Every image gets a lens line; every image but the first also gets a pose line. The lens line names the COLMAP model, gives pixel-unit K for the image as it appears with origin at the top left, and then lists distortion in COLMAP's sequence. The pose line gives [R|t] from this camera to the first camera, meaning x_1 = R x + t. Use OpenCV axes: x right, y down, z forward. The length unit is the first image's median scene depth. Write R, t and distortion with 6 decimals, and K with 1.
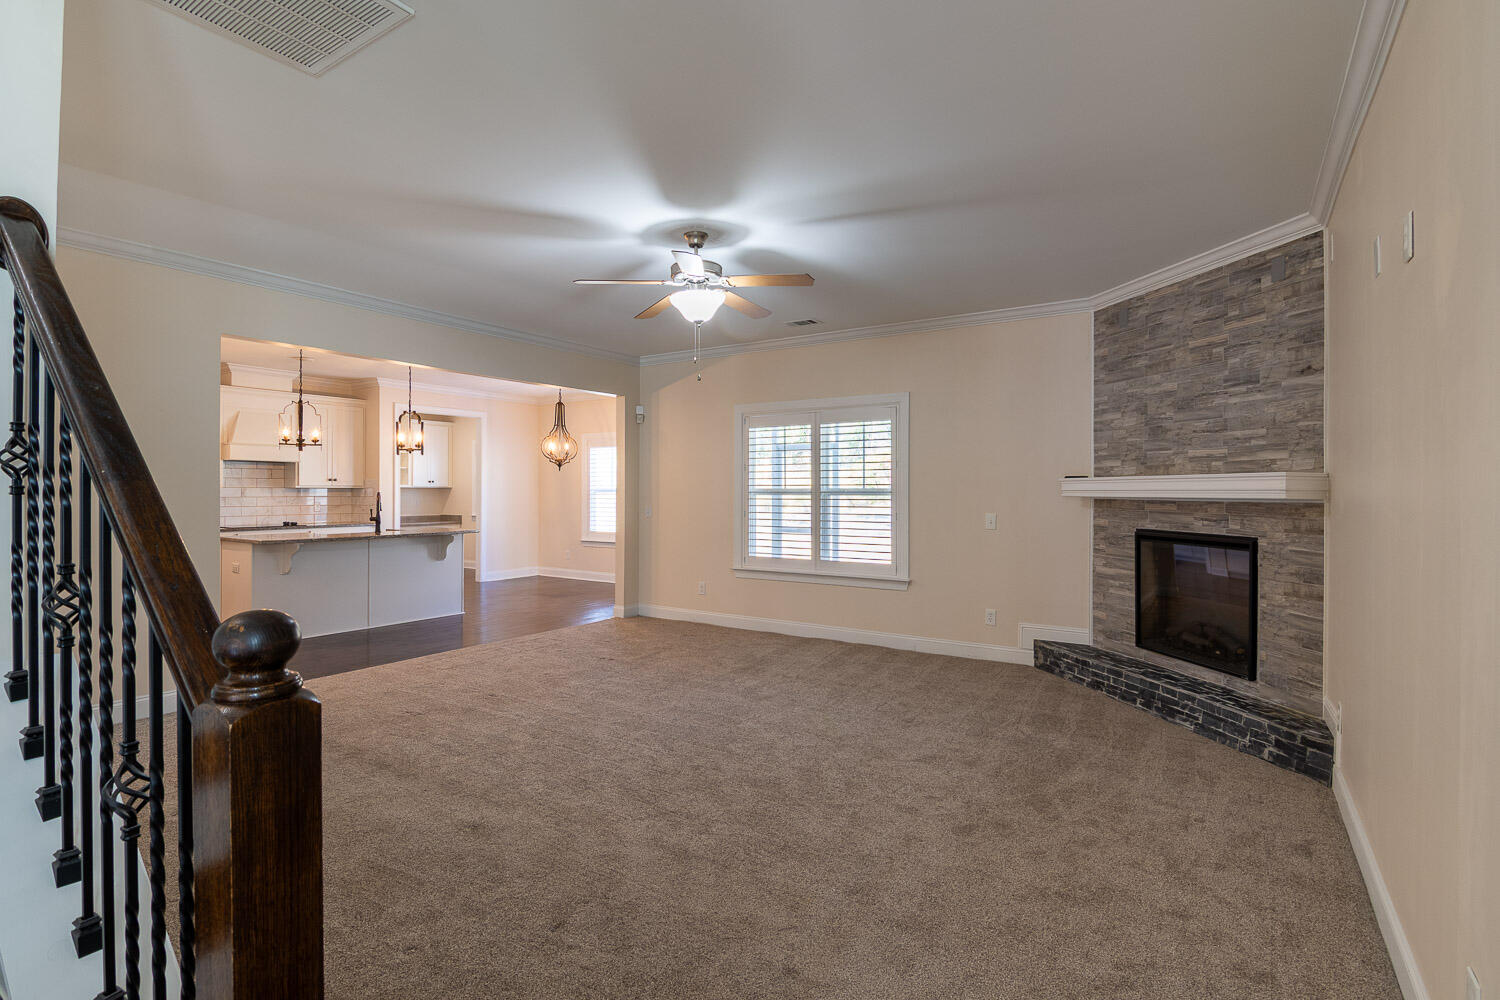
lens RADIAL K [[722.0, 0, 750.0], [0, 722.0, 500.0], [0, 0, 1]] dist [-0.004023, -0.000429]
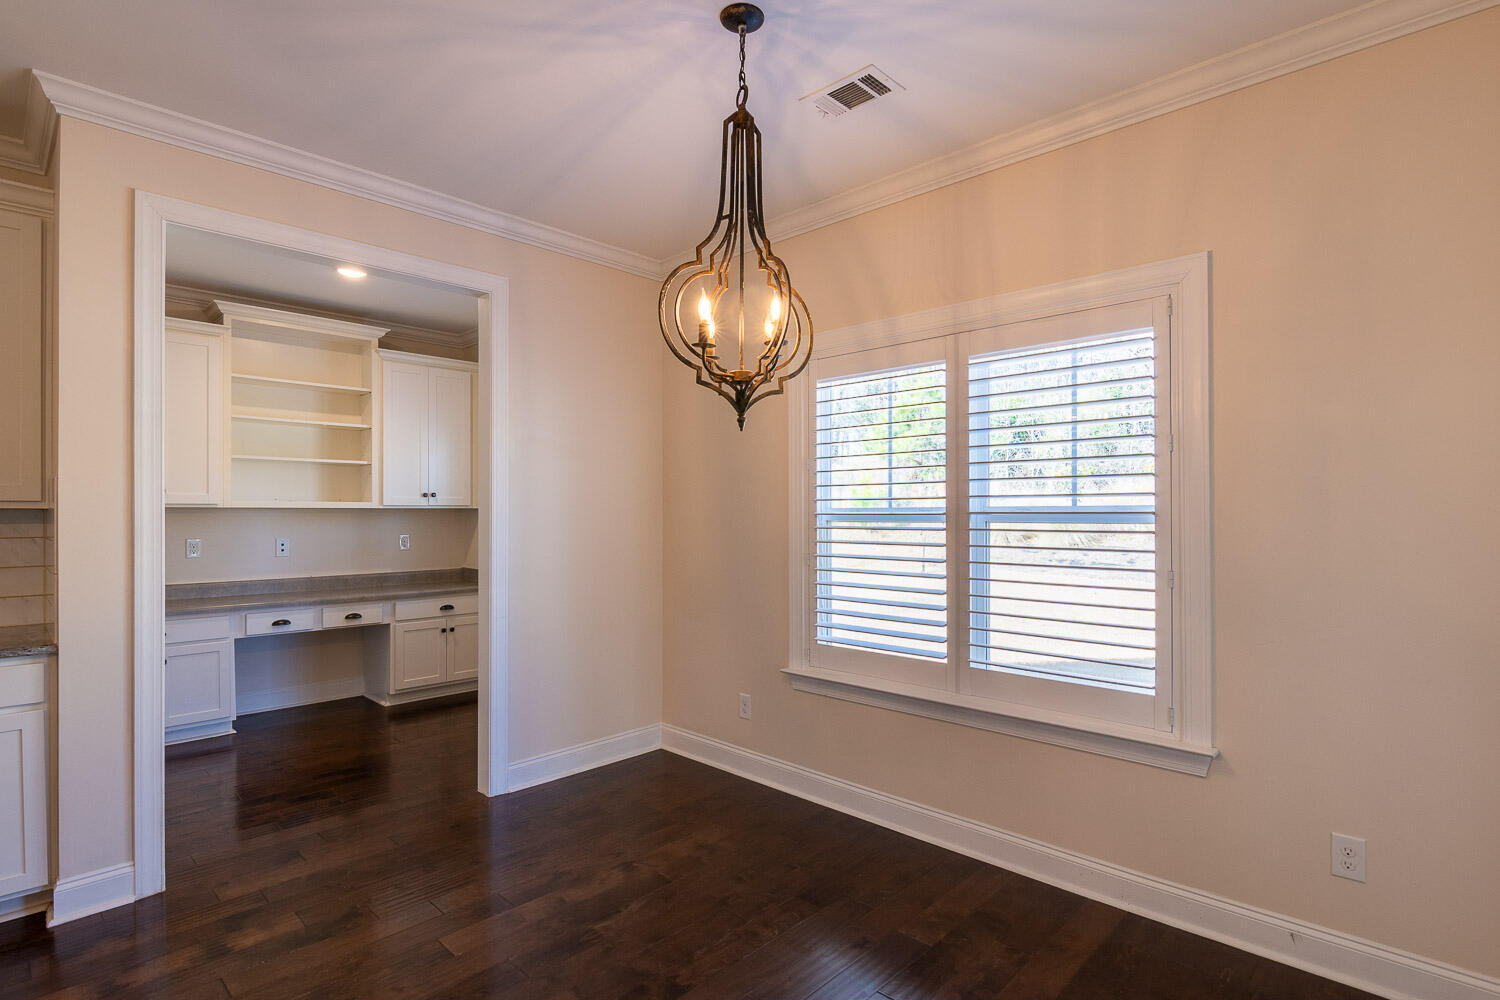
lens RADIAL K [[747.9, 0, 768.7], [0, 747.9, 507.3], [0, 0, 1]] dist [-0.001625, -0.000303]
pose [[0.986354, -0.009951, -0.164337, -0.292512], [0.006722, 0.999773, -0.020196, -0.012658], [0.164500, 0.018816, 0.986198, 1.038742]]
